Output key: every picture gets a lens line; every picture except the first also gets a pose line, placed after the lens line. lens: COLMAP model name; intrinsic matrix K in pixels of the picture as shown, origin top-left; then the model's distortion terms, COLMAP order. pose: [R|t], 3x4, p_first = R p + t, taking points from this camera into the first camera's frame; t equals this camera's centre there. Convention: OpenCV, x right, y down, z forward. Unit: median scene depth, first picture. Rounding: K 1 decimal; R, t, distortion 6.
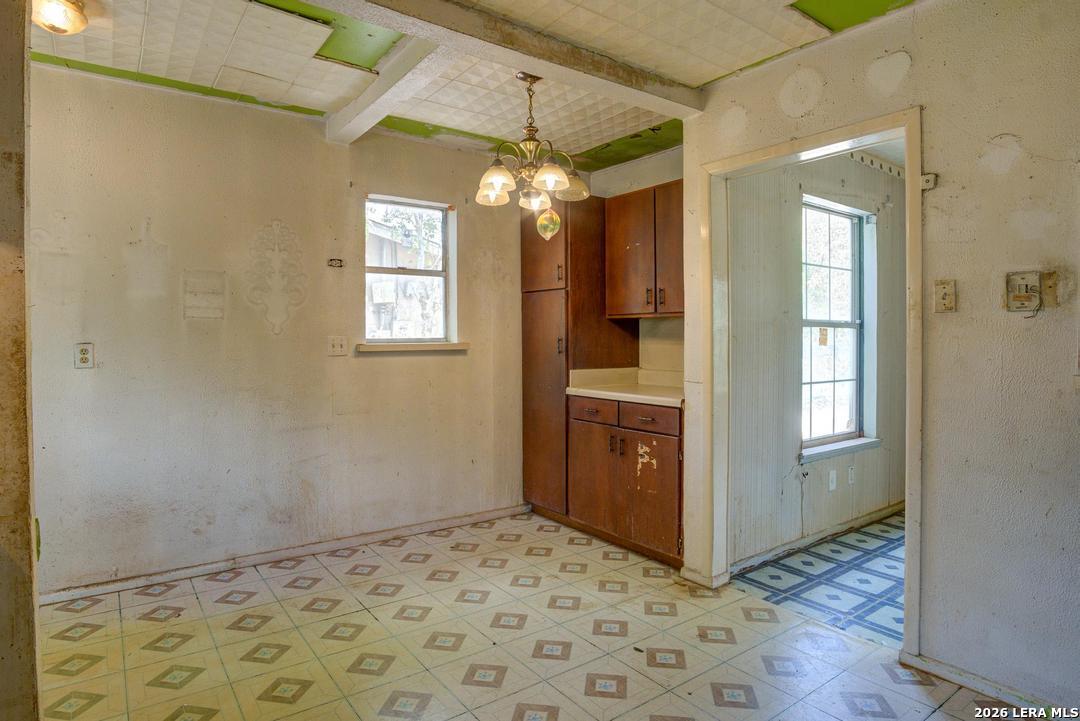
lens RADIAL K [[602.8, 0, 547.6], [0, 602.8, 338.7], [0, 0, 1]] dist [-0.043460, 0.007028]
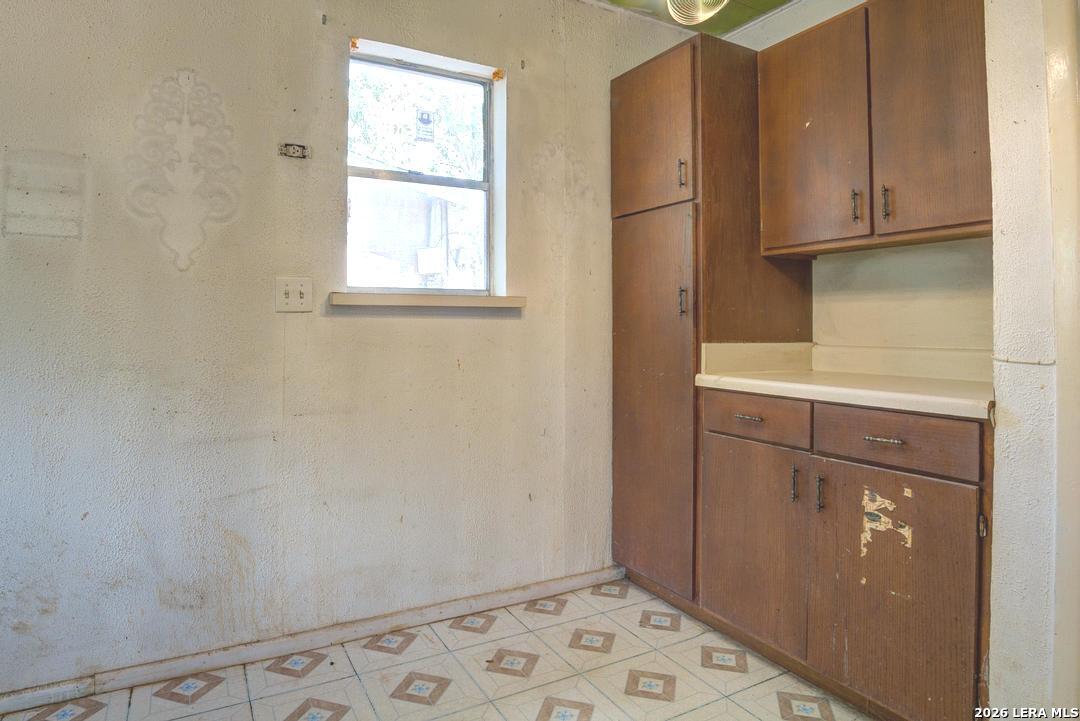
lens RADIAL K [[654.3, 0, 550.0], [0, 654.3, 307.9], [0, 0, 1]] dist [-0.045597, 0.004784]
pose [[0.994184, 0.003948, -0.107625, -0.040375], [-0.006722, 0.999654, -0.025421, 0.037244], [0.107487, 0.025997, 0.993867, 0.397643]]
